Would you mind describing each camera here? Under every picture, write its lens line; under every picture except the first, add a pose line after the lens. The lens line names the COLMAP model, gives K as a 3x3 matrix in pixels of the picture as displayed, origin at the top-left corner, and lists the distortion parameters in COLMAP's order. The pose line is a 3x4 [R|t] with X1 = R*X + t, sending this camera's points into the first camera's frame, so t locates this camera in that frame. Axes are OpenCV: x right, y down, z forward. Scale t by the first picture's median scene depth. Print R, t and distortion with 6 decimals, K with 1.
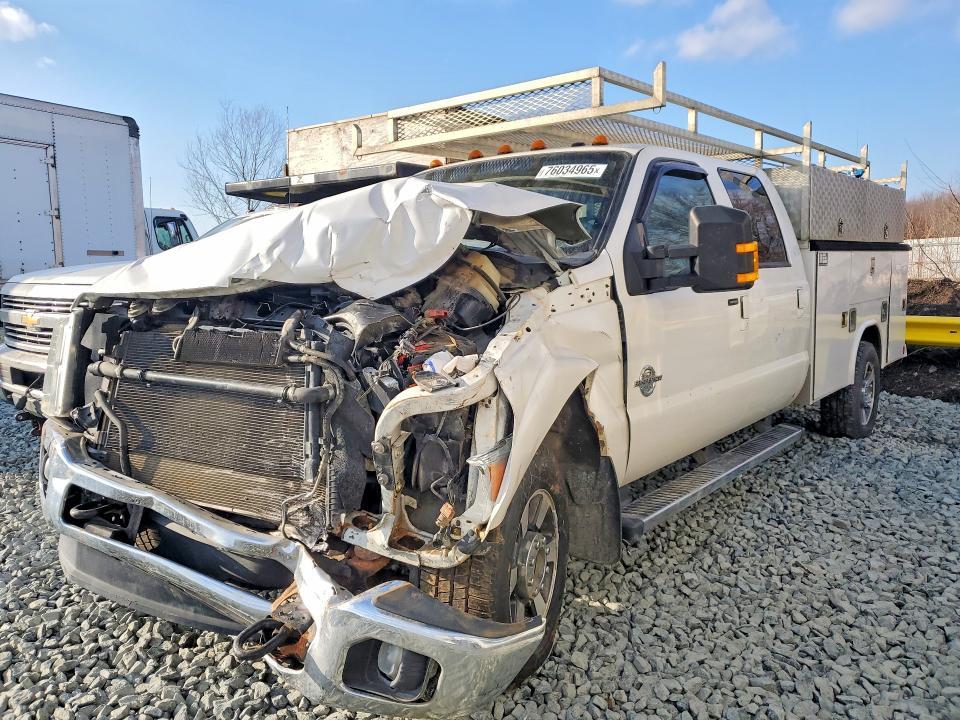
lens RADIAL K [[735.2, 0, 480.0], [0, 735.2, 360.0], [0, 0, 1]] dist [0.032356, -0.004062]
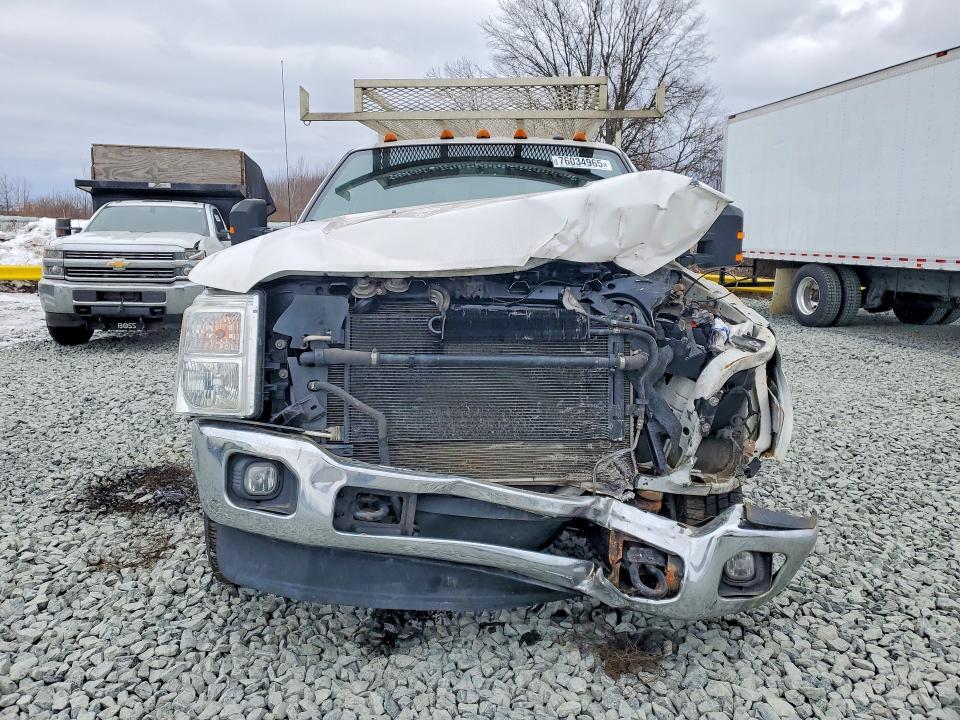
lens RADIAL K [[735.2, 0, 480.0], [0, 735.2, 360.0], [0, 0, 1]] dist [0.032356, -0.004062]
pose [[0.838992, -0.069951, 0.539628, -0.968974], [0.058931, 0.997550, 0.037687, -0.009329], [-0.540943, 0.000181, 0.841059, 0.168553]]
